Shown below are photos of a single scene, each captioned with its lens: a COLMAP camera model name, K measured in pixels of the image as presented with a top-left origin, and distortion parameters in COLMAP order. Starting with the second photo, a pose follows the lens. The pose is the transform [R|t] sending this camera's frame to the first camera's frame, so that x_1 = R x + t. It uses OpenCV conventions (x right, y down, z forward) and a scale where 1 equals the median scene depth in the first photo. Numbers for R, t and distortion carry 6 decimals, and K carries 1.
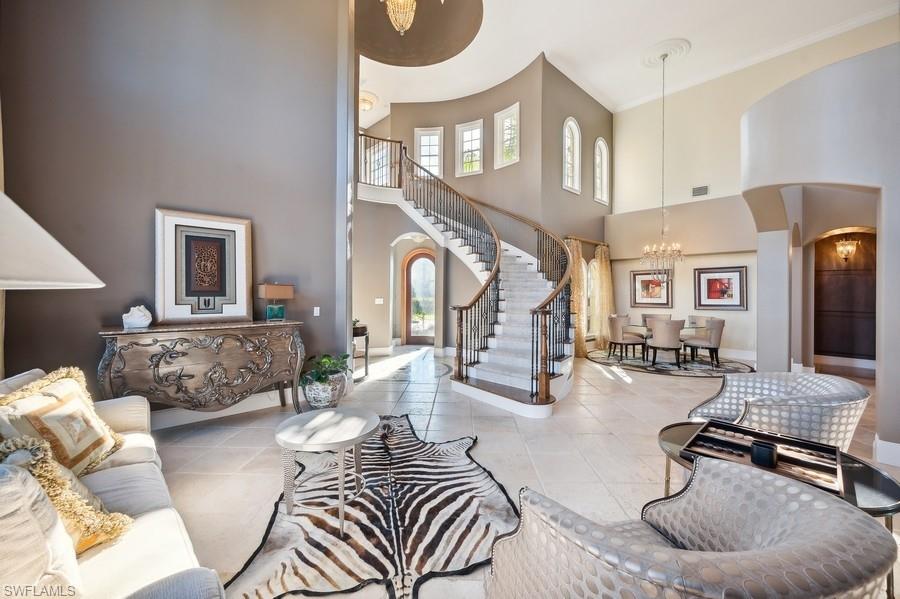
lens RADIAL K [[364.8, 0, 452.5], [0, 364.8, 294.5], [0, 0, 1]] dist [-0.001376, 0.000064]
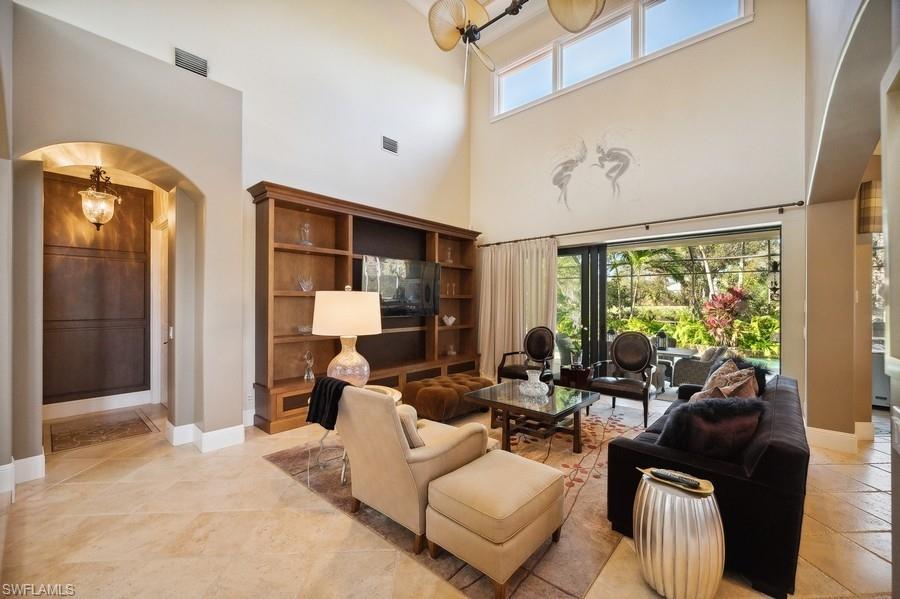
lens RADIAL K [[364.8, 0, 450.6], [0, 364.8, 302.3], [0, 0, 1]] dist [-0.001376, 0.000064]
pose [[-0.081735, -0.005459, 0.996639, 0.452337], [0.003521, 0.999977, 0.005766, 0.018146], [-0.996648, 0.003981, -0.081714, 0.478200]]
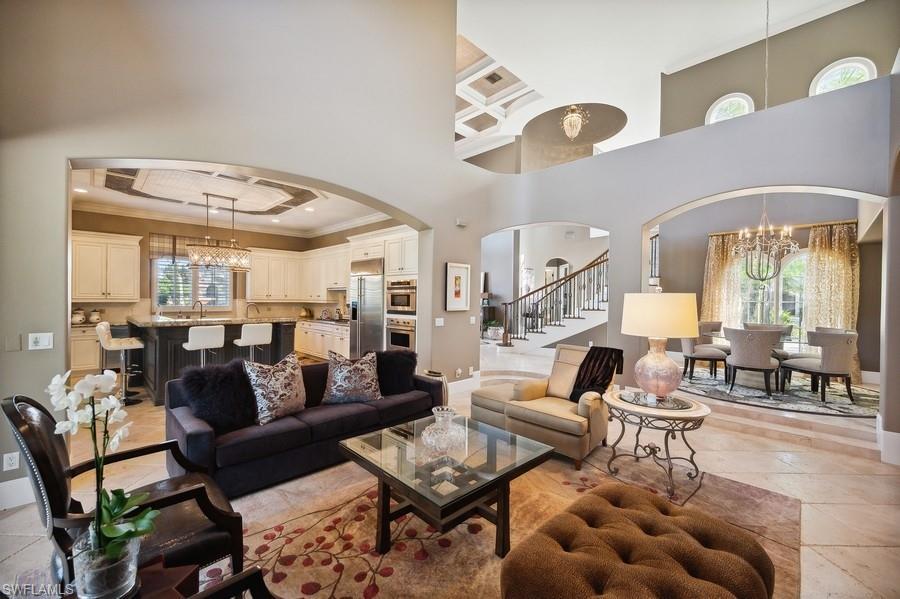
lens RADIAL K [[364.8, 0, 446.9], [0, 364.8, 301.0], [0, 0, 1]] dist [-0.001376, 0.000064]
pose [[0.019825, 0.002601, -0.999800, 1.235333], [-0.019279, 0.999812, 0.002219, 0.020151], [0.999618, 0.019231, 0.019871, 0.323263]]
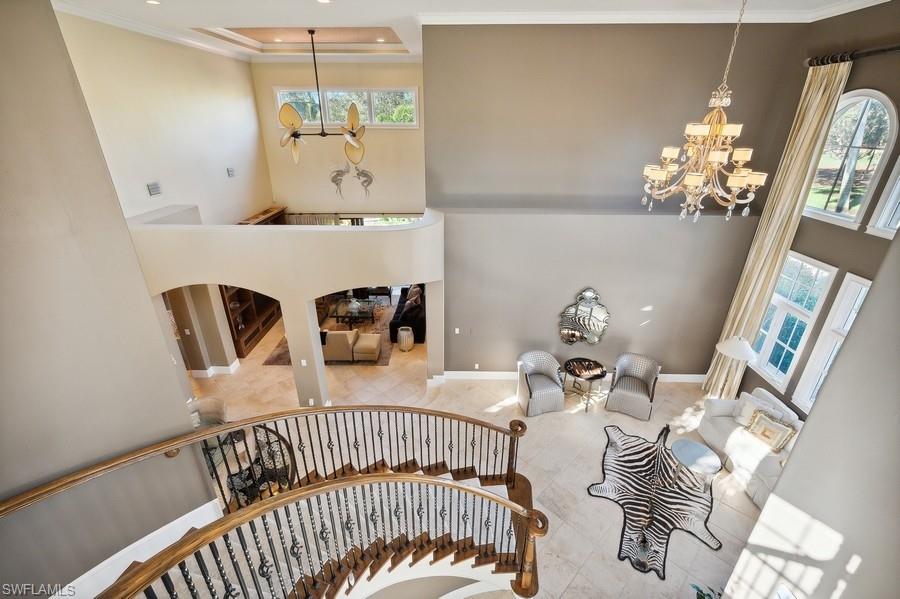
lens RADIAL K [[387.4, 0, 450.7], [0, 387.4, 296.8], [0, 0, 1]] dist [0.001495, 0.000128]
pose [[-0.718078, -0.293506, 0.631046, -0.135161], [-0.001804, 0.907505, 0.420037, -0.445364], [-0.695961, 0.300481, -0.652189, 0.952091]]
